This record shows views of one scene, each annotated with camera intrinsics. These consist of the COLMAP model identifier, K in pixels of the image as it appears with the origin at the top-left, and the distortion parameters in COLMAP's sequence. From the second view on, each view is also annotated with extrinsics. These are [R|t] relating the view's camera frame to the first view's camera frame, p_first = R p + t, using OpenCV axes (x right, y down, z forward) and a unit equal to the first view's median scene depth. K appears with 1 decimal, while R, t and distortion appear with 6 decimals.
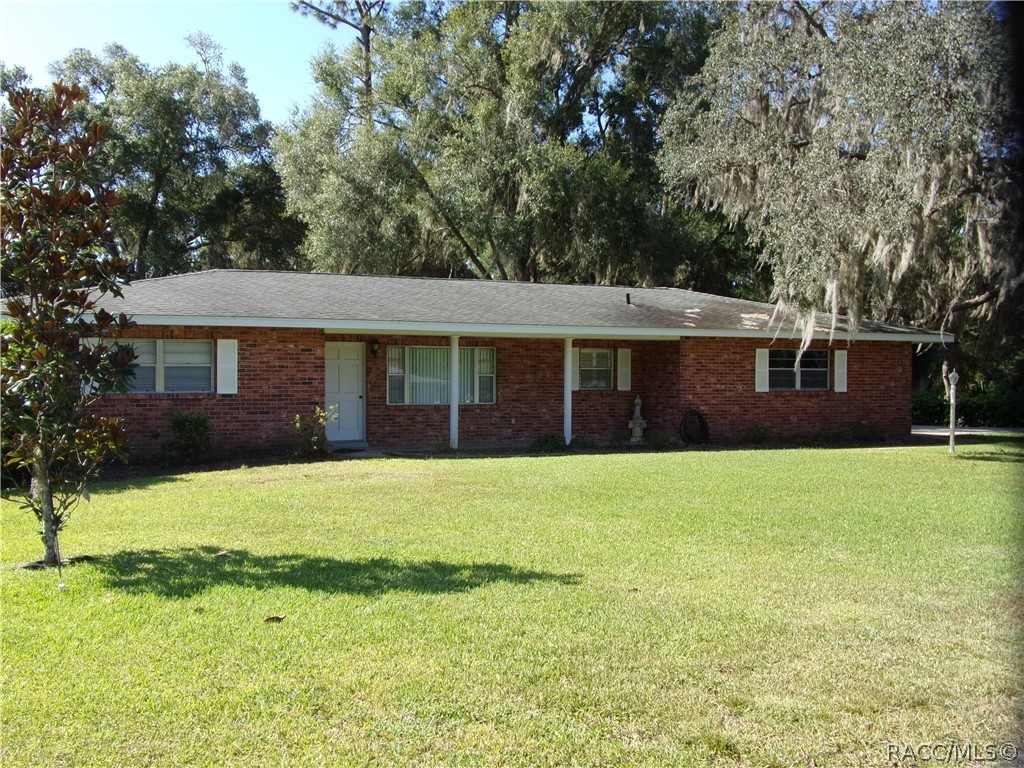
lens RADIAL K [[991.6, 0, 509.3], [0, 991.6, 380.1], [0, 0, 1]] dist [0.010539, 0.000000]
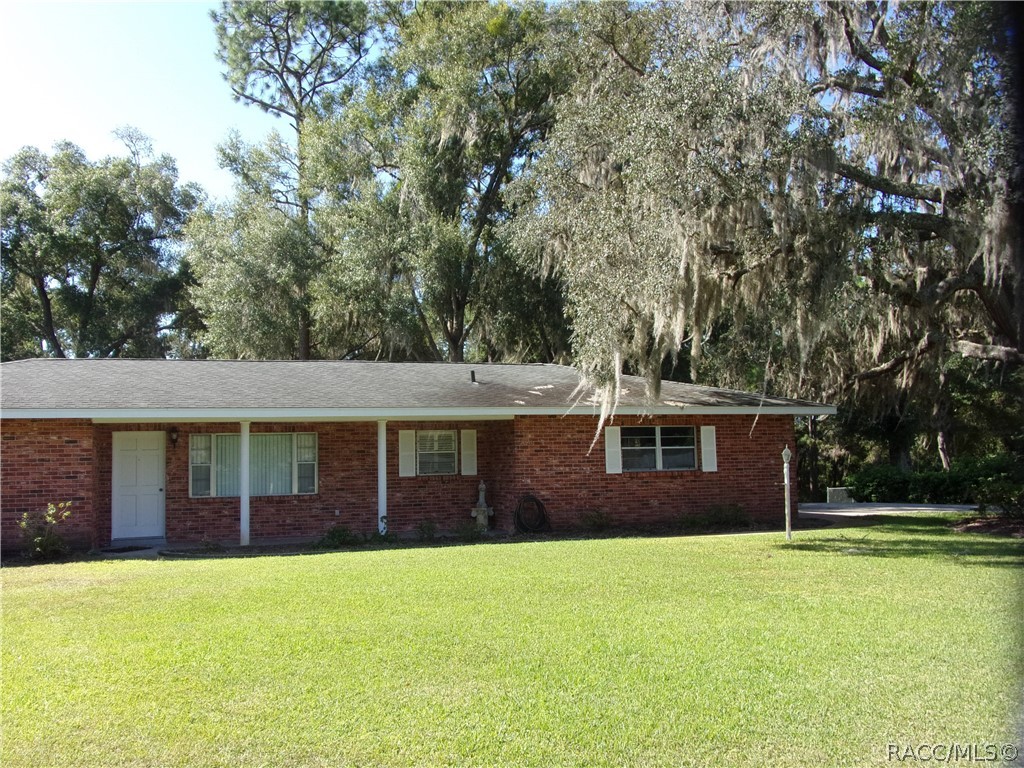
lens RADIAL K [[991.6, 0, 517.3], [0, 991.6, 357.9], [0, 0, 1]] dist [0.010539, 0.000000]
pose [[0.997956, -0.028968, -0.056962, 0.222772], [0.022952, 0.994356, -0.103578, -0.001696], [0.059641, 0.102059, 0.992989, 0.073445]]
